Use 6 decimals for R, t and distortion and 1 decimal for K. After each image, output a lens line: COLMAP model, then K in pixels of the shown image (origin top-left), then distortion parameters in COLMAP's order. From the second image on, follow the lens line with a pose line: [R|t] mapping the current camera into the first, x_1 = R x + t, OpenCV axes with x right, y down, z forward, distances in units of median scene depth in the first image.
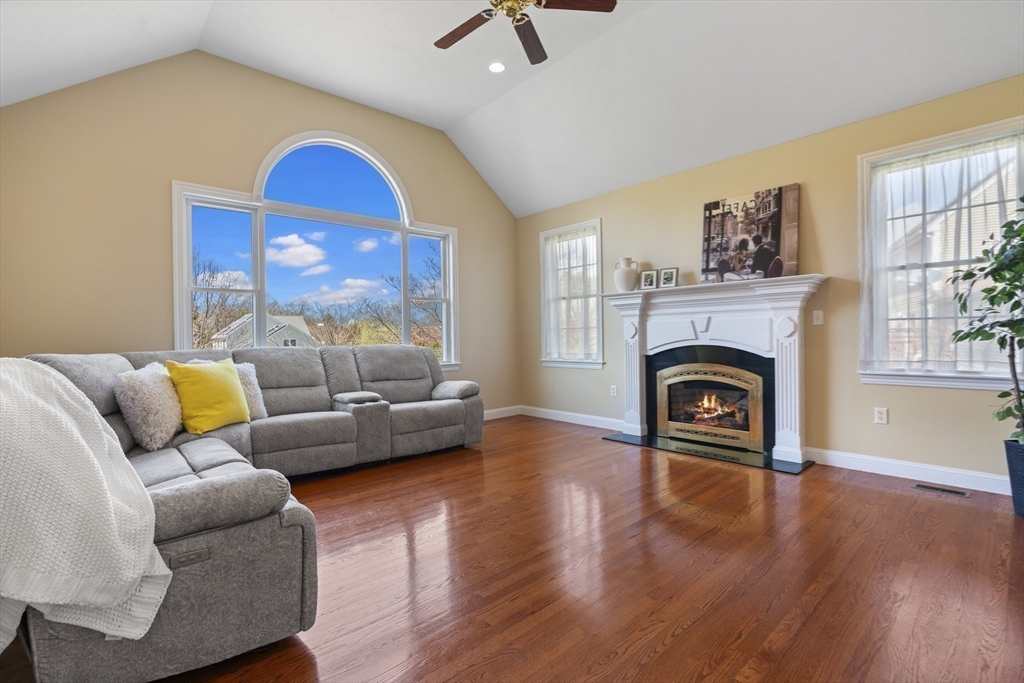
lens RADIAL K [[467.9, 0, 511.0], [0, 467.9, 340.6], [0, 0, 1]] dist [-0.011944, 0.002469]
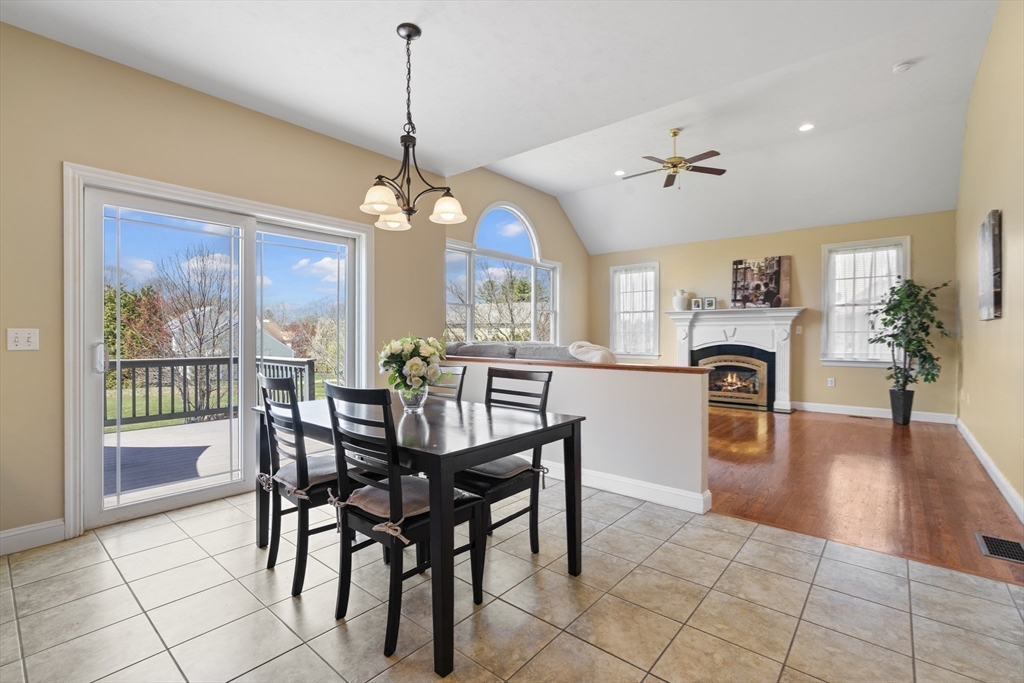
lens RADIAL K [[467.9, 0, 509.0], [0, 467.9, 339.9], [0, 0, 1]] dist [-0.011944, 0.002469]
pose [[0.990923, 0.018265, 0.133183, -0.676466], [-0.017660, 0.999828, -0.005723, 0.018803], [-0.133265, 0.003319, 0.991075, -0.625973]]
